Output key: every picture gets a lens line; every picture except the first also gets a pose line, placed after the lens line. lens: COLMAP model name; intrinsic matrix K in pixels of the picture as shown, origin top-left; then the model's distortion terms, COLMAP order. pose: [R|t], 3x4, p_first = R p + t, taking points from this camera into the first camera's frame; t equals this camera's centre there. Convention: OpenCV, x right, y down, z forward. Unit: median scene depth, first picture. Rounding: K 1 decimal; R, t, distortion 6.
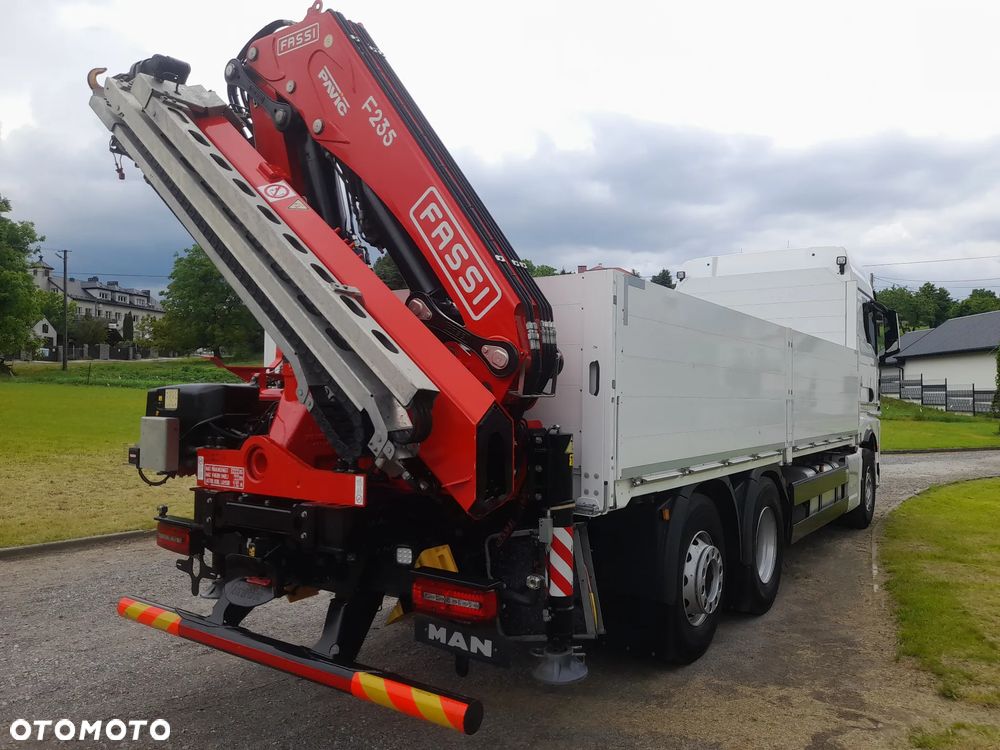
lens RADIAL K [[723.8, 0, 497.9], [0, 723.8, 385.3], [0, 0, 1]] dist [0.069913, -0.065341]
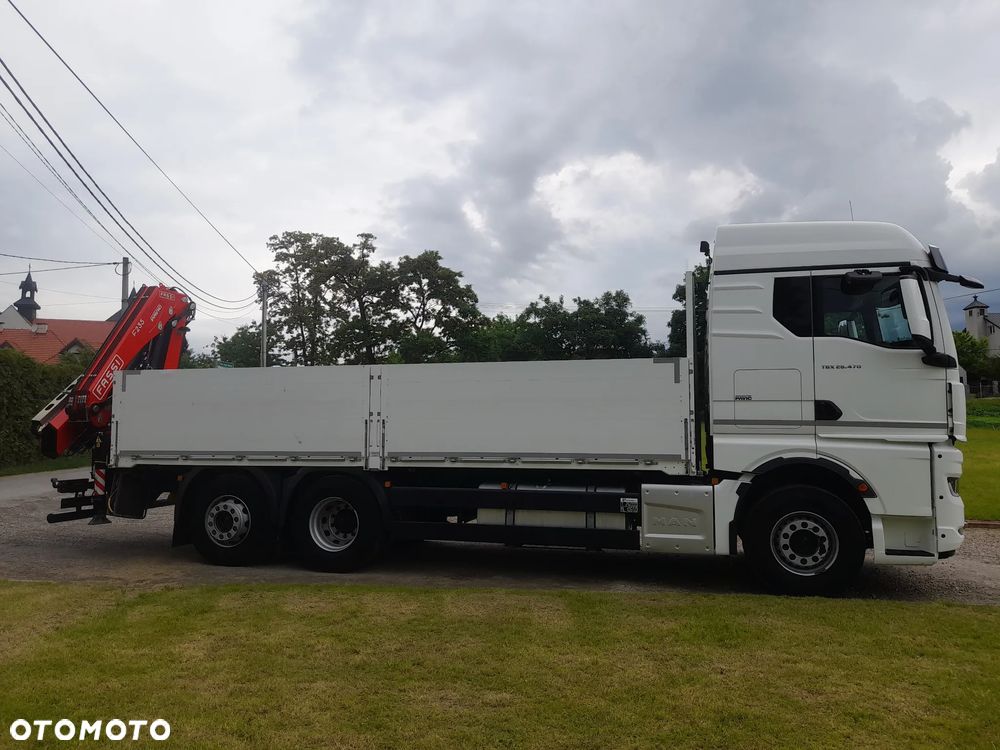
lens RADIAL K [[739.7, 0, 499.4], [0, 739.7, 385.9], [0, 0, 1]] dist [0.073378, -0.085235]
pose [[0.352171, -0.072186, -0.933148, 2.008254], [0.017706, 0.997357, -0.070471, 0.066436], [0.935768, 0.008295, 0.352518, 0.874051]]
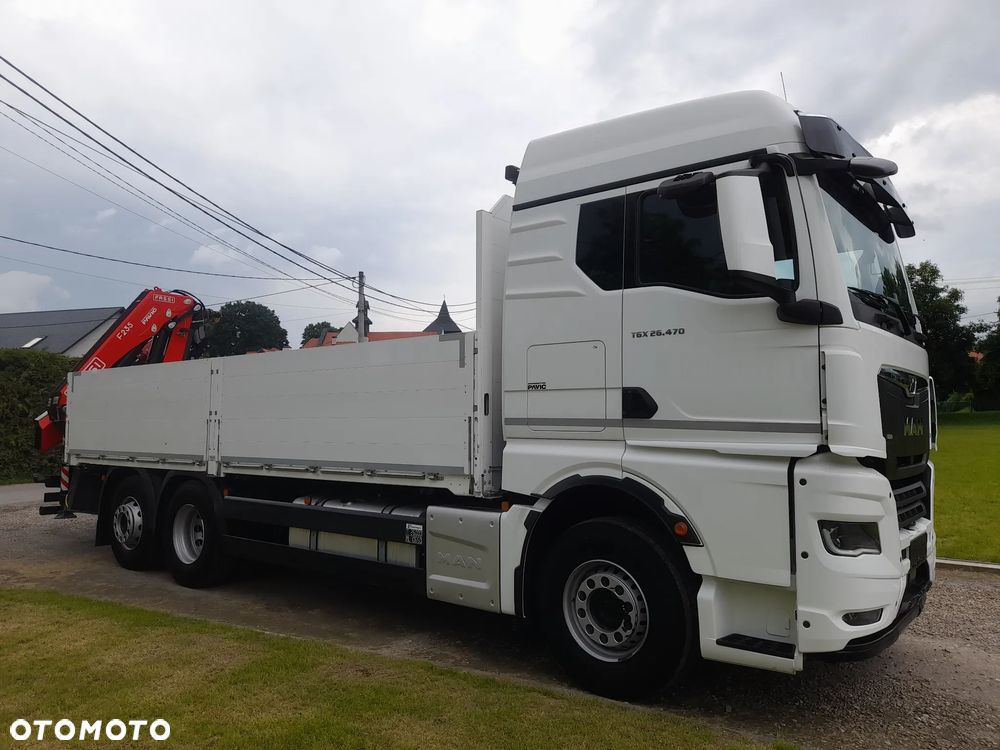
lens RADIAL K [[739.7, 0, 499.4], [0, 739.7, 385.9], [0, 0, 1]] dist [0.073378, -0.085235]
pose [[-0.065543, -0.073699, -0.995124, 1.812037], [0.007531, 0.997204, -0.074349, 0.068085], [0.997821, -0.012367, -0.064804, 1.793600]]
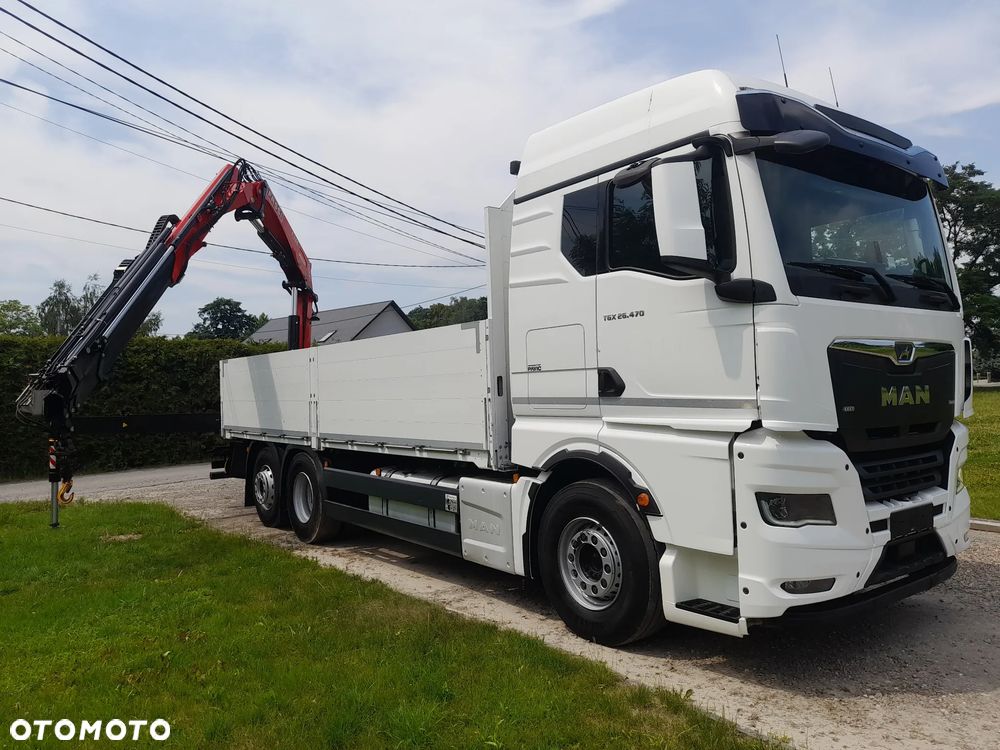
lens RADIAL K [[739.7, 0, 499.4], [0, 739.7, 385.9], [0, 0, 1]] dist [0.073378, -0.085235]
pose [[-0.309339, -0.017827, -0.950785, 1.854810], [0.036194, 0.998879, -0.030505, 0.052850], [0.950263, -0.043849, -0.308347, 2.044569]]
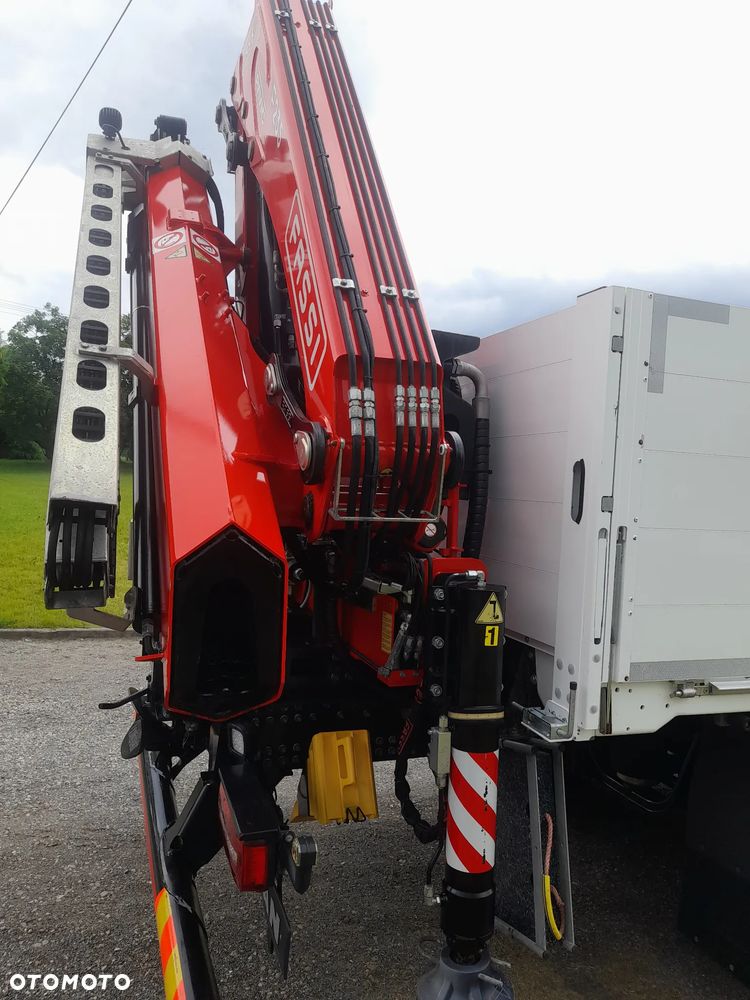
lens RADIAL K [[723.8, 0, 376.8], [0, 723.8, 506.4], [0, 0, 1]] dist [0.069913, -0.065341]
pose [[0.820865, 0.042287, -0.569554, 0.213432], [-0.030943, 0.999083, 0.029582, -0.006608], [0.570283, -0.006659, 0.821421, 0.302196]]
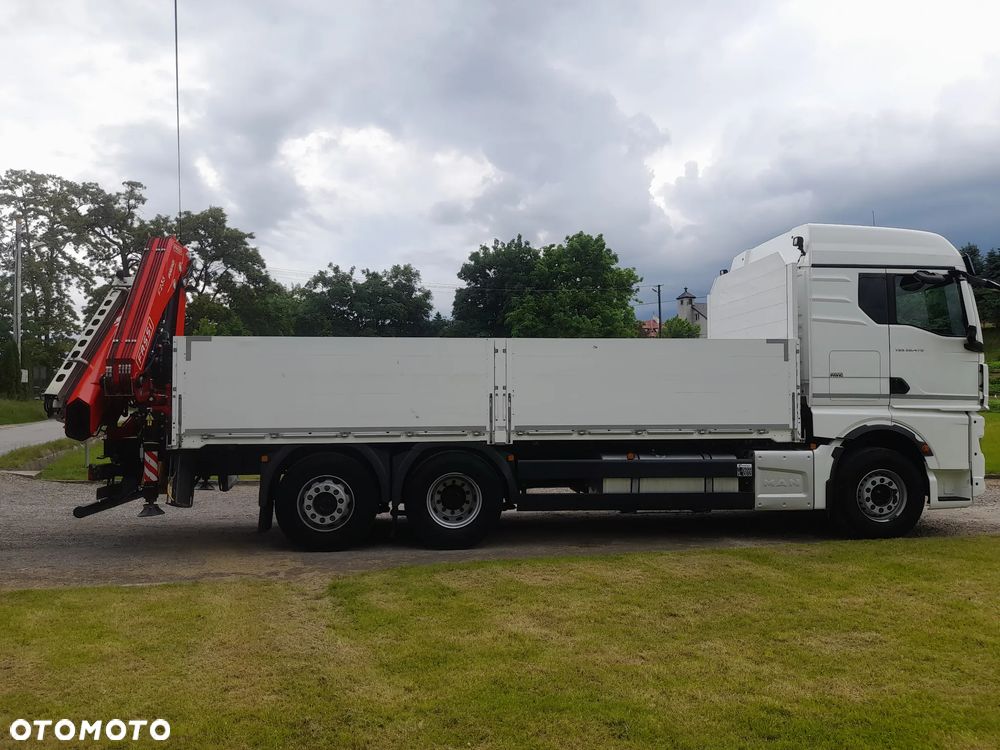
lens RADIAL K [[723.8, 0, 497.9], [0, 723.8, 385.3], [0, 0, 1]] dist [0.069913, -0.065341]
pose [[0.656762, -0.035600, -0.753257, 1.591683], [0.025040, 0.999364, -0.025399, 0.044051], [0.753682, -0.002180, 0.657235, 0.192095]]
